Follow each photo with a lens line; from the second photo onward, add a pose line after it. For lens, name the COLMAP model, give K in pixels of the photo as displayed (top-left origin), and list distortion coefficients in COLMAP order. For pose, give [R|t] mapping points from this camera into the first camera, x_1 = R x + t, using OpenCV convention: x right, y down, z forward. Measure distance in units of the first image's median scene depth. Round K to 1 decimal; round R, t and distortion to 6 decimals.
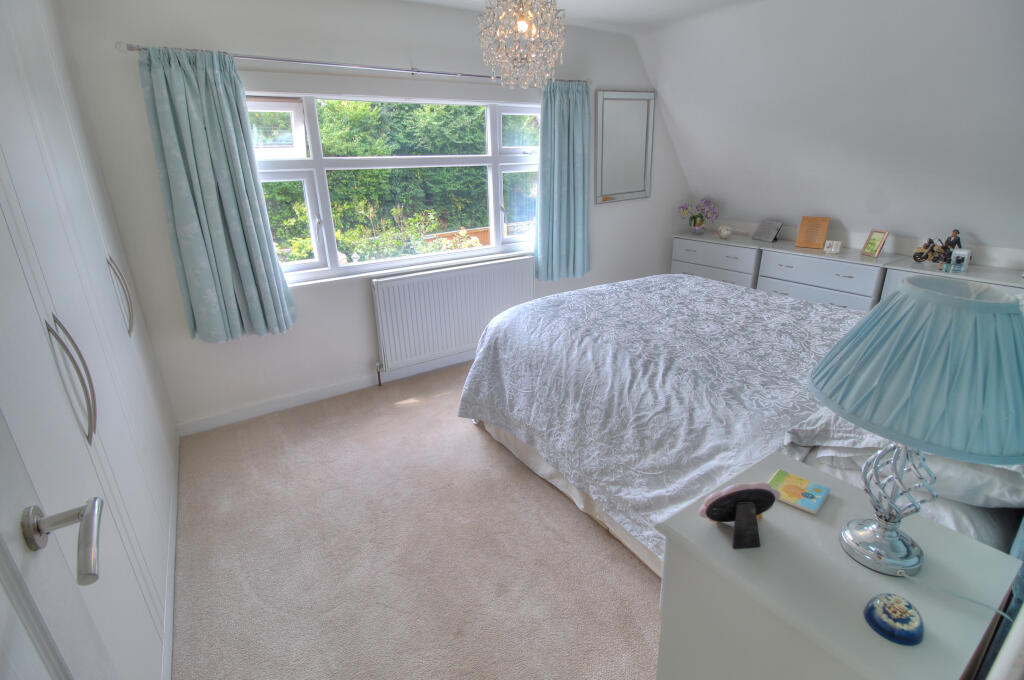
lens RADIAL K [[476.6, 0, 515.1], [0, 476.6, 336.7], [0, 0, 1]] dist [-0.000335, -0.000137]
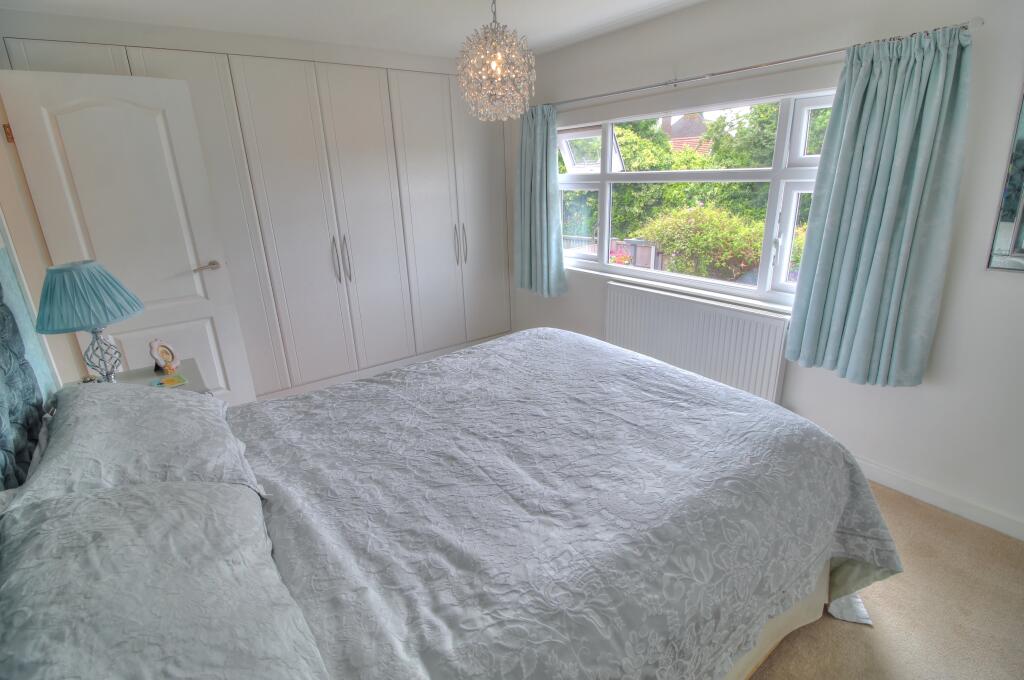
lens RADIAL K [[476.6, 0, 515.1], [0, 476.6, 336.7], [0, 0, 1]] dist [-0.000335, -0.000137]
pose [[0.071082, 0.341455, -0.937206, 0.991166], [-0.321269, 0.897351, 0.302568, -0.344004], [0.944317, 0.279588, 0.173485, 0.810634]]
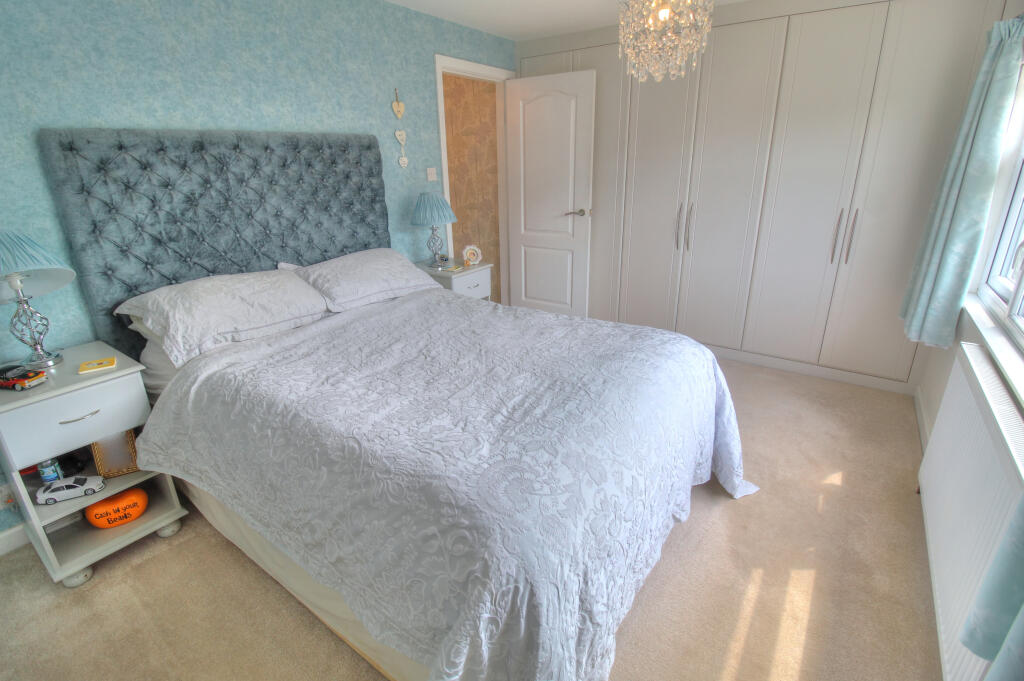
lens RADIAL K [[476.6, 0, 515.1], [0, 476.6, 337.2], [0, 0, 1]] dist [-0.000335, -0.000137]
pose [[-0.928841, 0.166345, -0.331033, 0.561863], [-0.091785, 0.762350, 0.640623, -0.582939], [0.358928, 0.625421, -0.692835, 1.537341]]
